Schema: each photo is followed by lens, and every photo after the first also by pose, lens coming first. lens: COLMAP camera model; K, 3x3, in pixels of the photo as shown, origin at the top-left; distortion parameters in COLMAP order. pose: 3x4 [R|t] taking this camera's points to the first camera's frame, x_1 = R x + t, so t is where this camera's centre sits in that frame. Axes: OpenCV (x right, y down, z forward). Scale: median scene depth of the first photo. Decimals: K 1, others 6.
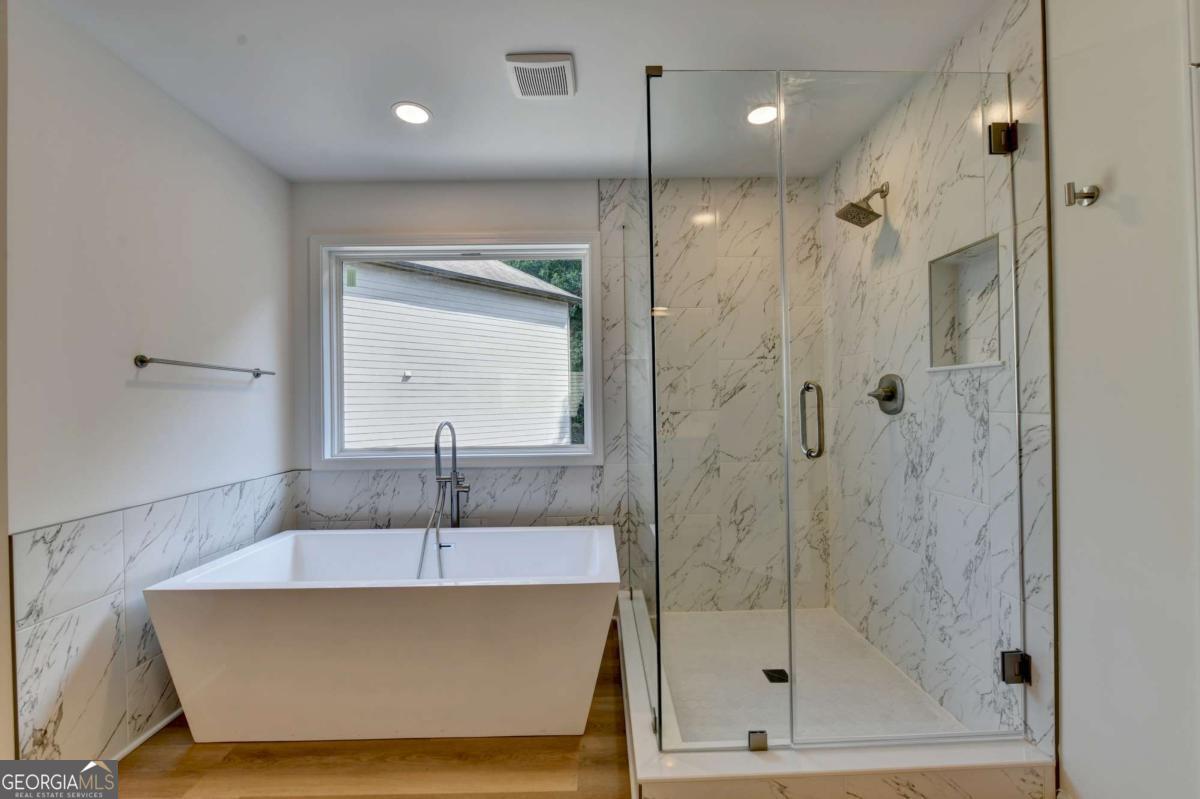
lens RADIAL K [[479.6, 0, 605.3], [0, 479.6, 402.1], [0, 0, 1]] dist [-0.000620, -0.000797]
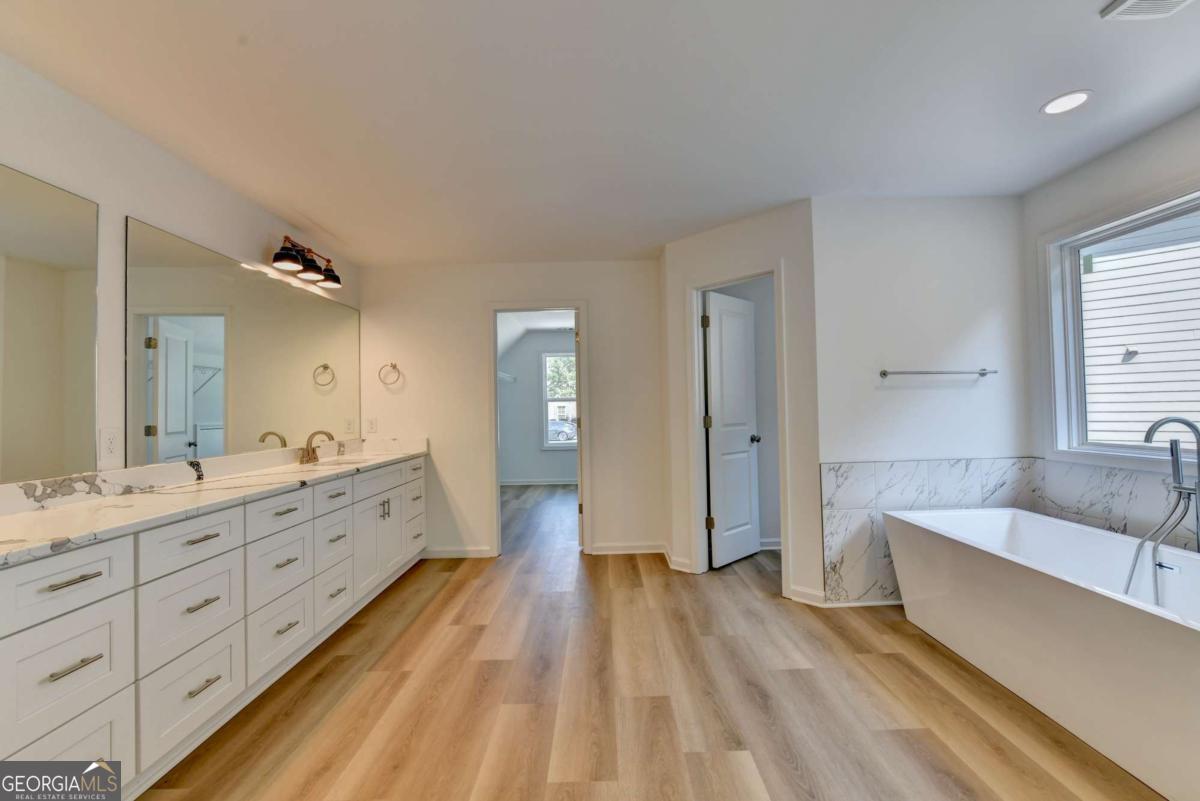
lens RADIAL K [[479.6, 0, 605.3], [0, 479.6, 403.1], [0, 0, 1]] dist [-0.000620, -0.000797]
pose [[-0.002749, 0.003313, -0.999991, 0.527724], [0.025881, 0.999660, 0.003241, -0.012361], [0.999661, -0.025871, -0.002834, 0.038253]]
